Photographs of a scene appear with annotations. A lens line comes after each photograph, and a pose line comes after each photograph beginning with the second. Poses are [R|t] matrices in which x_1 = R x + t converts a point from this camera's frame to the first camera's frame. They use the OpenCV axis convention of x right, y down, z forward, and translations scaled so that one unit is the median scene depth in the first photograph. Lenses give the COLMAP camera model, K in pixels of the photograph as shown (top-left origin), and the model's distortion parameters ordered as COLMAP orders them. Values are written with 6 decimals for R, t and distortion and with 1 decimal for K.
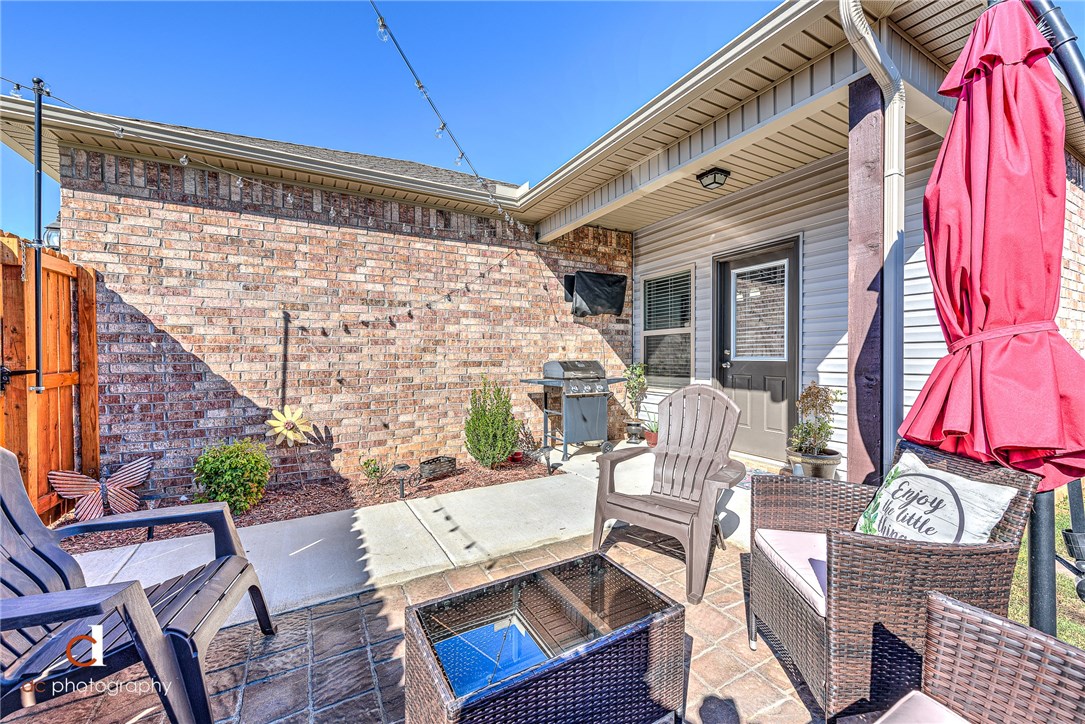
lens RADIAL K [[420.3, 0, 544.1], [0, 420.3, 362.2], [0, 0, 1]] dist [0.009860, 0.000010]
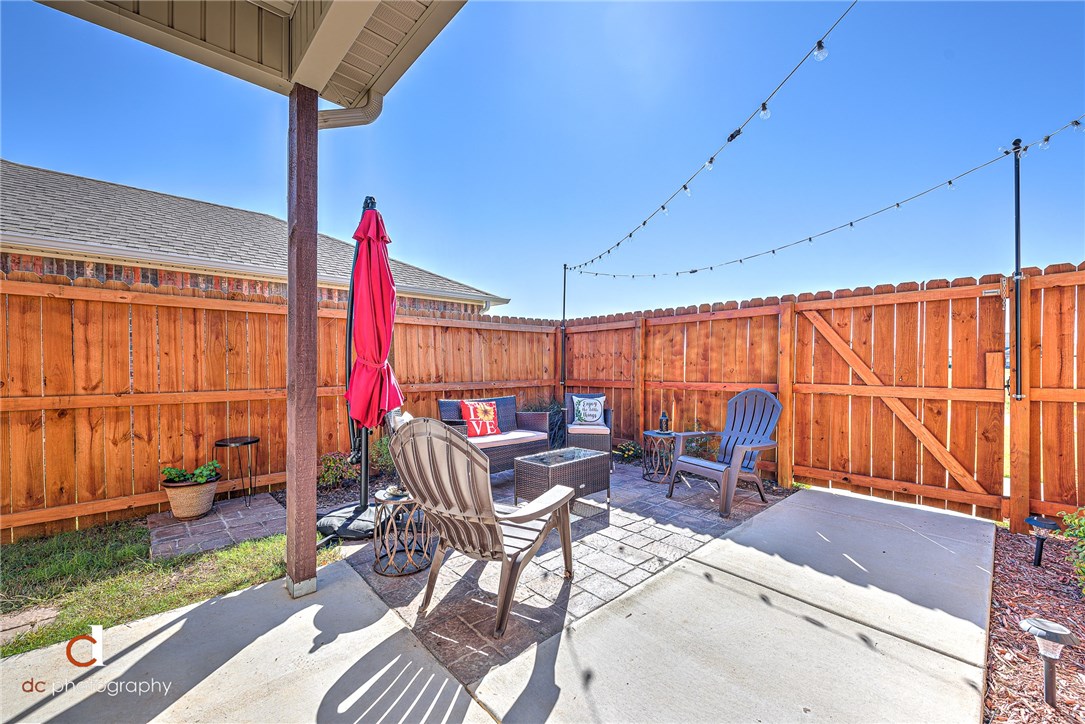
lens RADIAL K [[420.3, 0, 544.1], [0, 420.3, 362.2], [0, 0, 1]] dist [0.009860, 0.000010]
pose [[-0.974351, -0.001340, -0.225030, 0.230812], [-0.005656, 0.999812, 0.018539, -0.028766], [0.224963, 0.019336, -0.974175, 1.107240]]
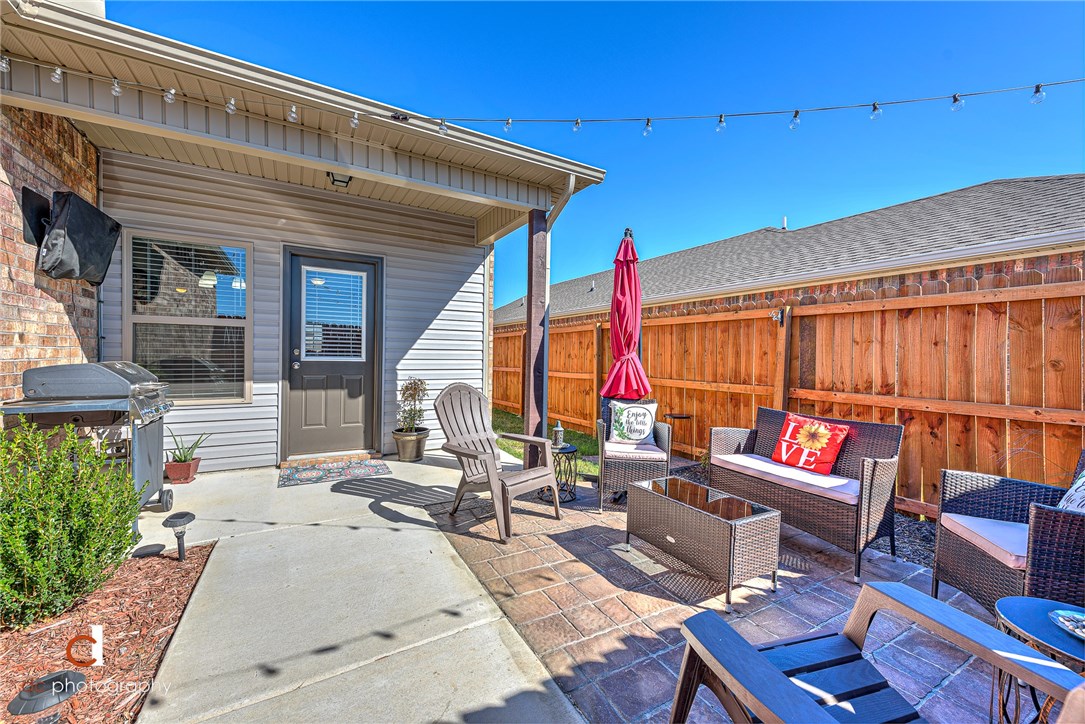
lens RADIAL K [[420.3, 0, 544.1], [0, 420.3, 362.2], [0, 0, 1]] dist [0.009860, 0.000010]
pose [[-0.011764, -0.013332, 0.999842, -0.574322], [-0.003601, 0.999905, 0.013291, -0.016744], [-0.999924, -0.003445, -0.011810, 0.516881]]
